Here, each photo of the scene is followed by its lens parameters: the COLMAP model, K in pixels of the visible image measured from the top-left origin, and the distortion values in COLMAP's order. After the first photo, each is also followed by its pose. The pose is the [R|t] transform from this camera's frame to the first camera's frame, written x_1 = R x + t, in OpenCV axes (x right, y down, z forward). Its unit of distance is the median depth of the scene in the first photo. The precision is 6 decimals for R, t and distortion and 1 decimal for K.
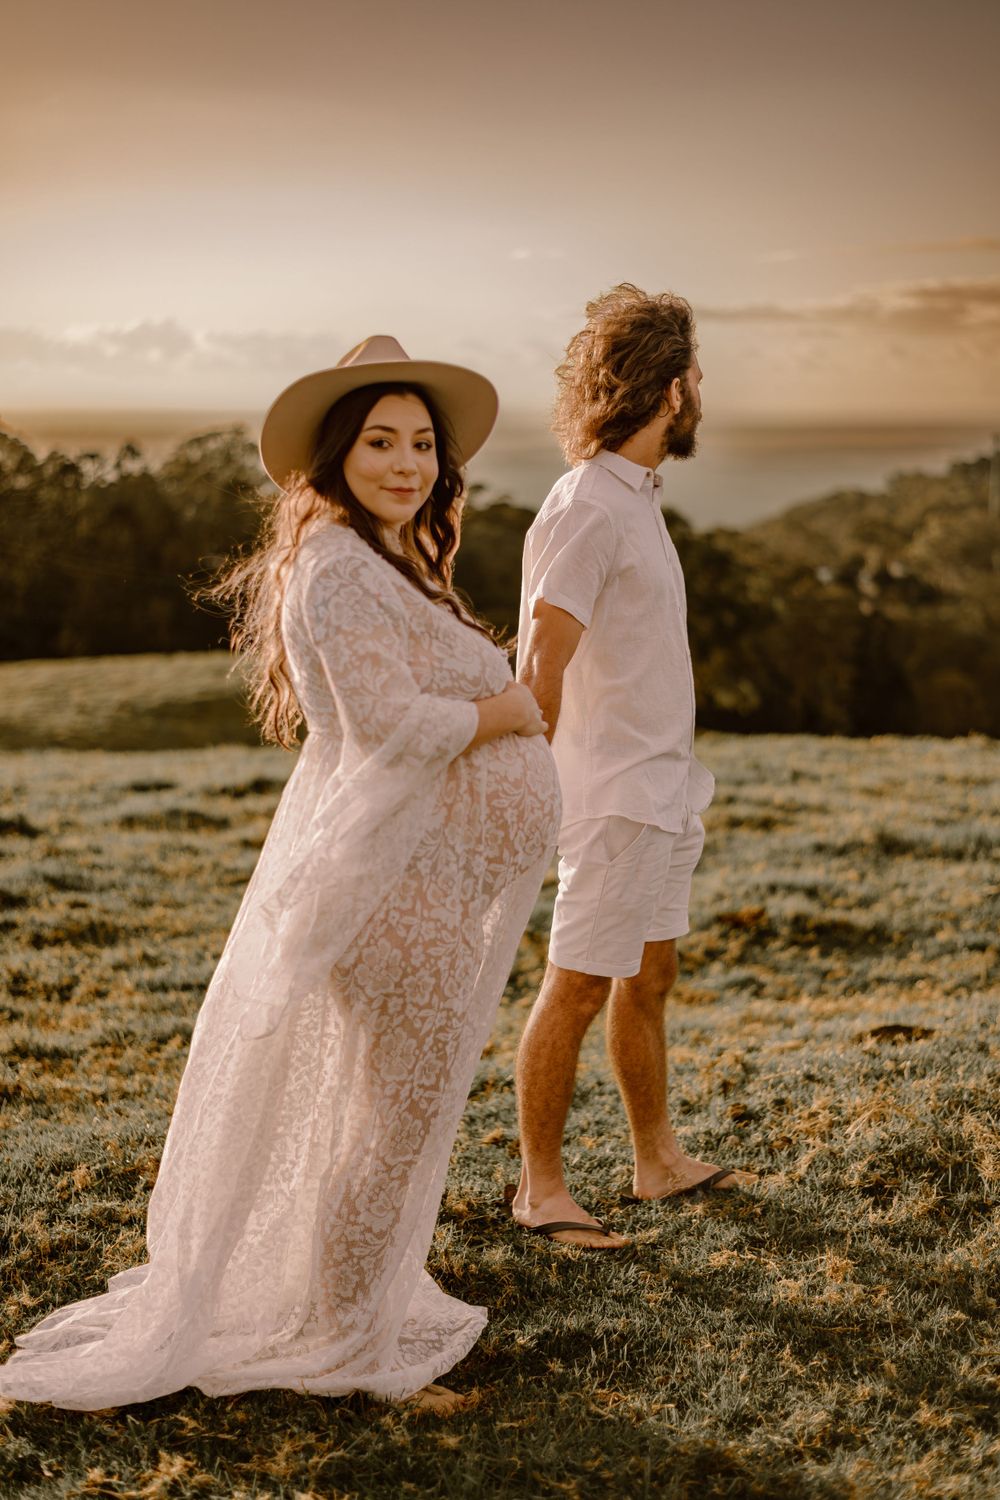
lens RADIAL K [[2155.8, 0, 497.1], [0, 2155.8, 757.1], [0, 0, 1]] dist [0.135052, 0.000000]
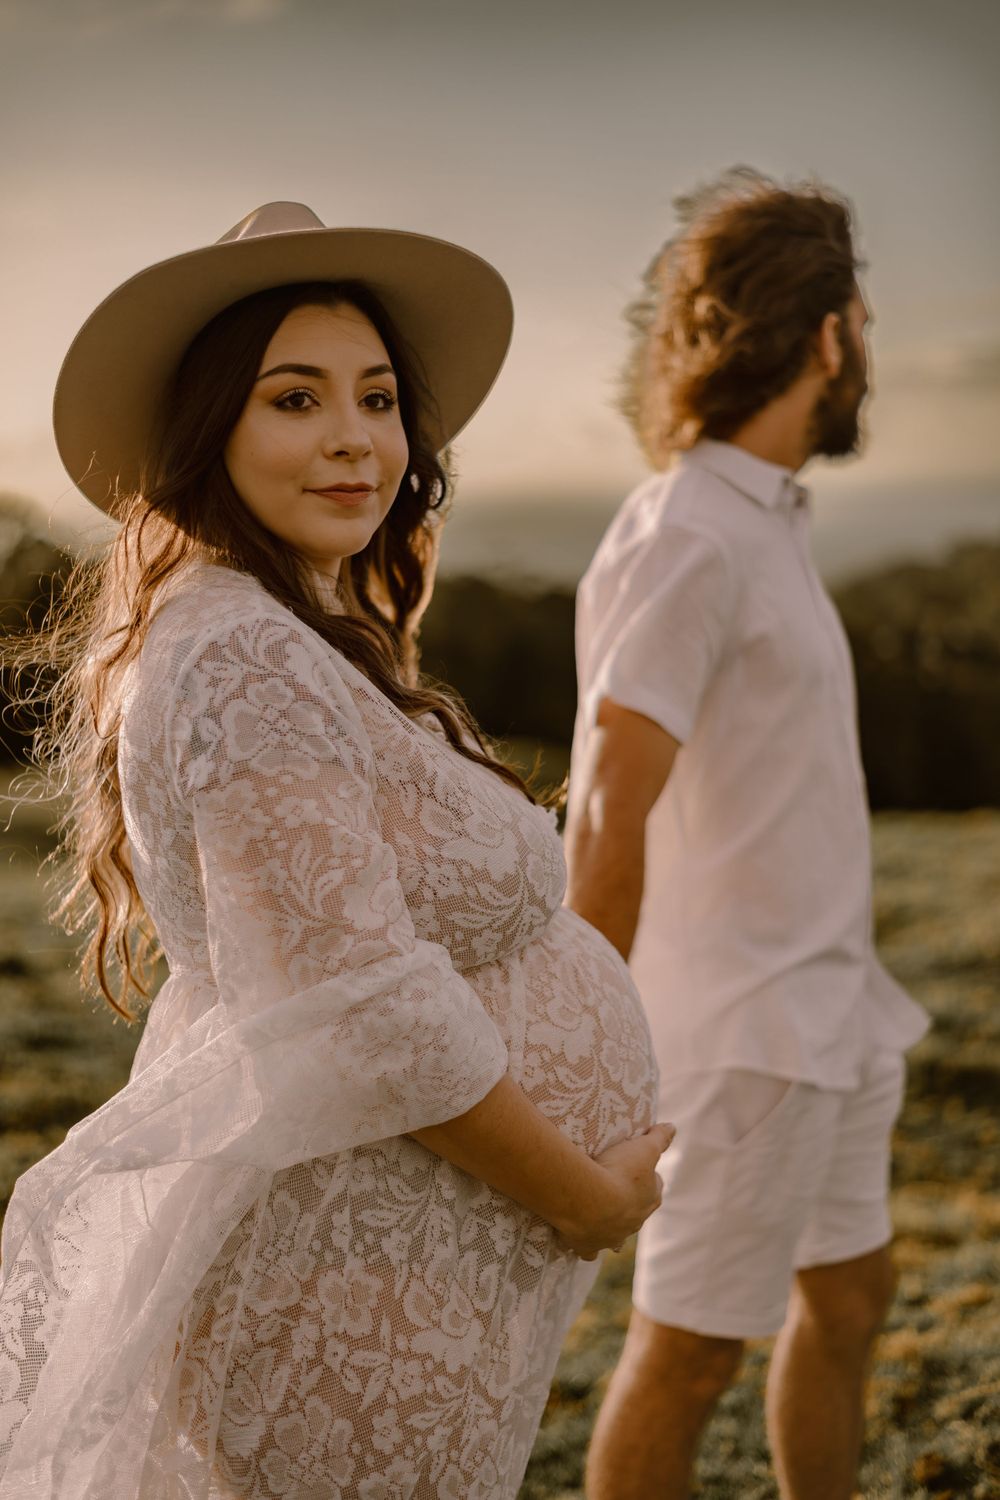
lens RADIAL K [[2155.8, 0, 497.7], [0, 2155.8, 740.7], [0, 0, 1]] dist [0.135052, 0.000000]
pose [[0.999603, -0.022145, -0.017410, 0.000540], [0.021256, 0.998537, -0.049710, -0.036800], [0.018485, 0.049320, 0.998612, 0.465225]]
